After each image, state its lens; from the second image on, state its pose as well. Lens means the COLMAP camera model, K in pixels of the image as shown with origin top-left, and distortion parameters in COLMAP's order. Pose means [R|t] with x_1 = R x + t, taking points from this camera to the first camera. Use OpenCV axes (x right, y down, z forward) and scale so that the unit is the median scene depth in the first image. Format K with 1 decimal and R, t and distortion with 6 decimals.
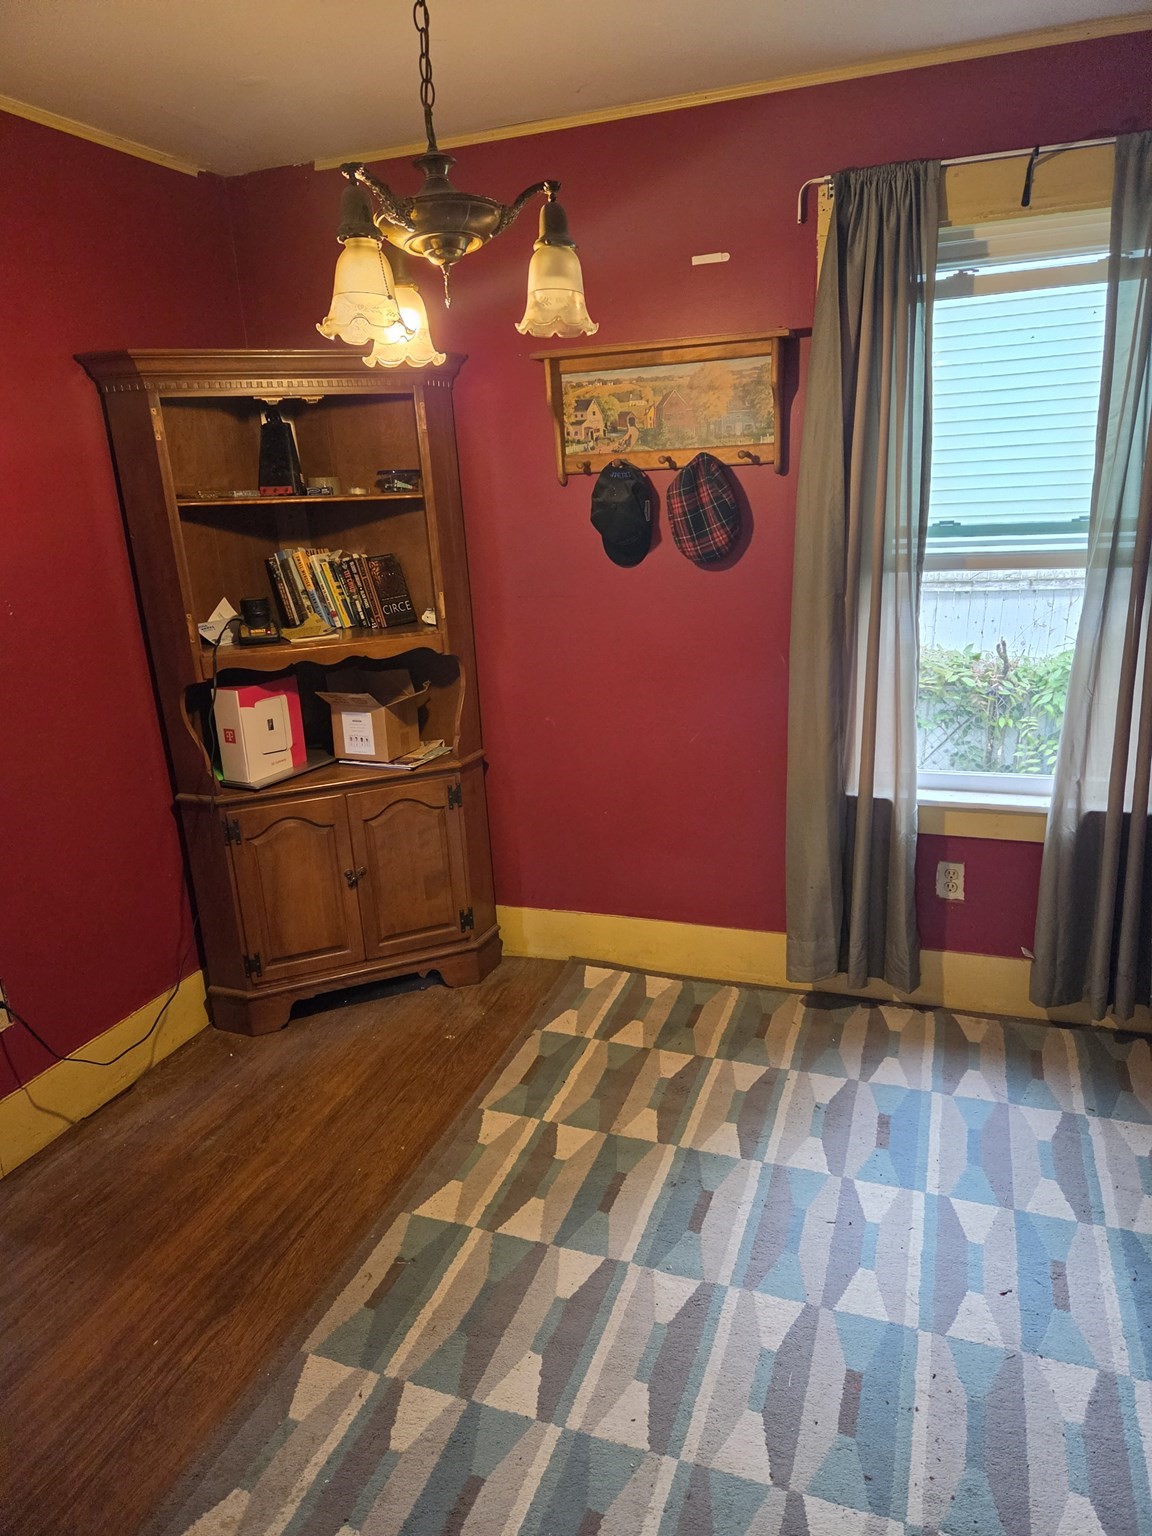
lens RADIAL K [[1028.4, 0, 579.6], [0, 1028.4, 769.3], [0, 0, 1]] dist [0.046398, 0.000881]
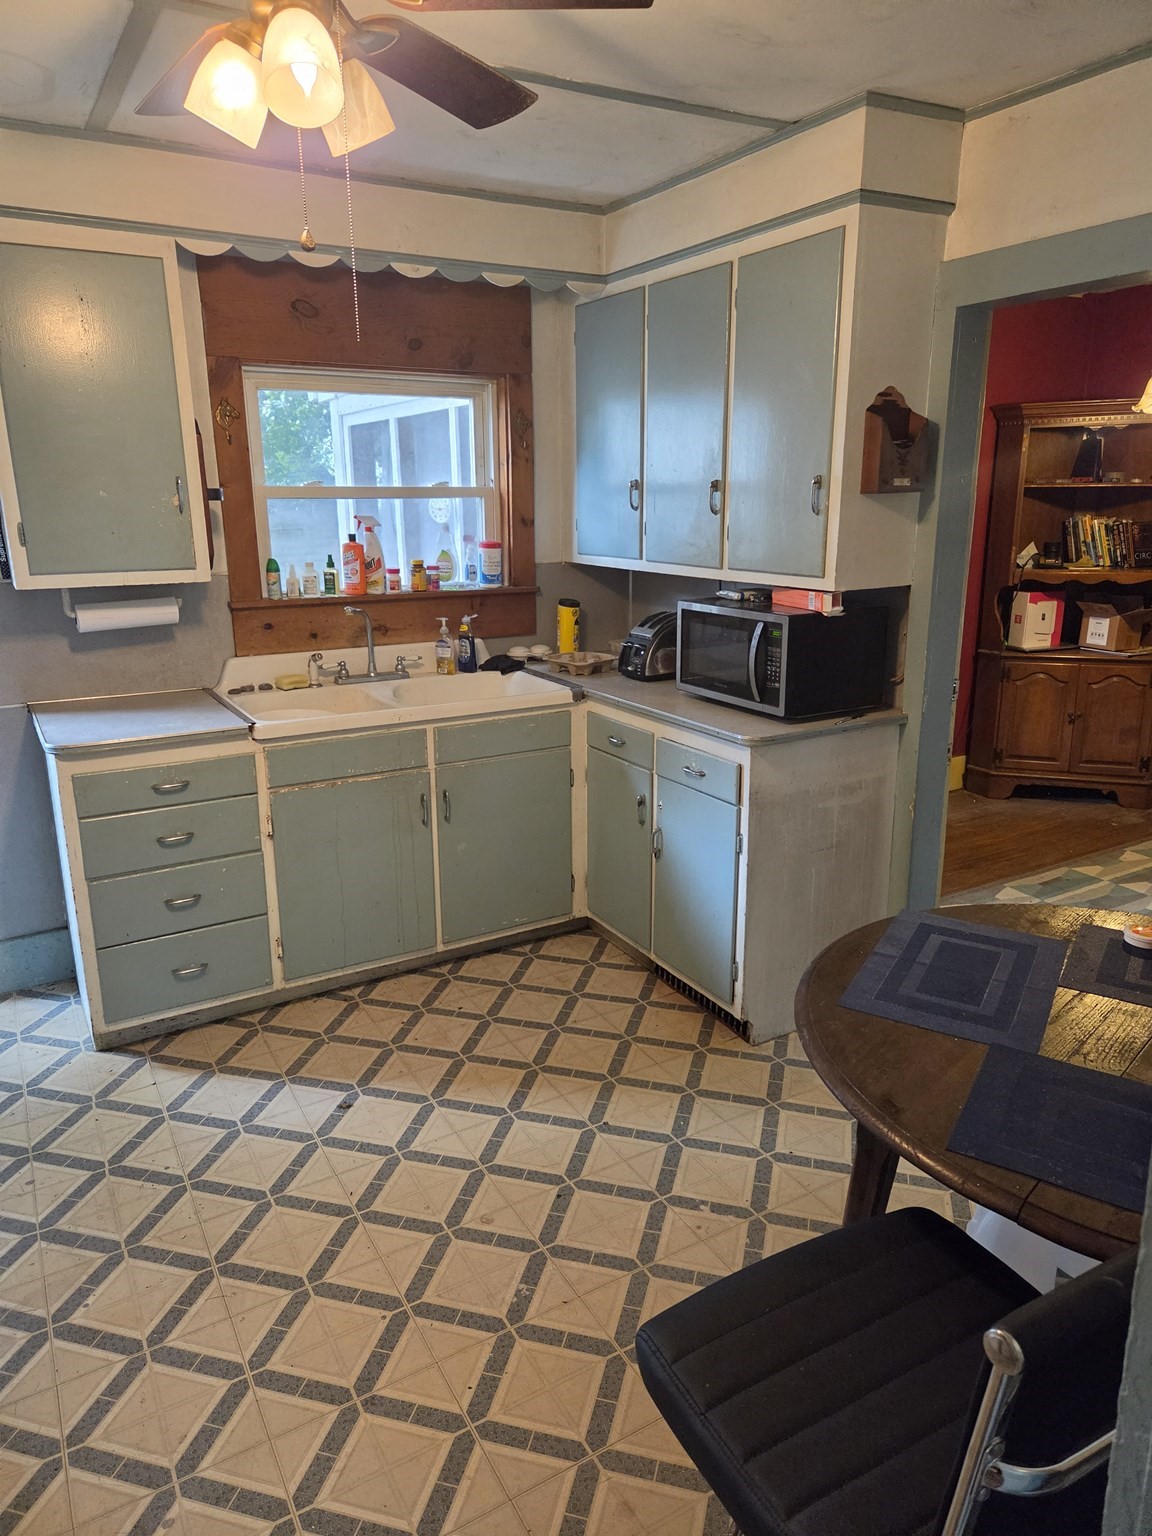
lens RADIAL K [[1028.4, 0, 569.8], [0, 1028.4, 769.2], [0, 0, 1]] dist [0.046398, 0.000881]
pose [[0.767961, 0.205431, -0.606658, 0.190414], [-0.203990, 0.976294, 0.072371, 0.234301], [0.607144, 0.068174, 0.791662, -0.805290]]
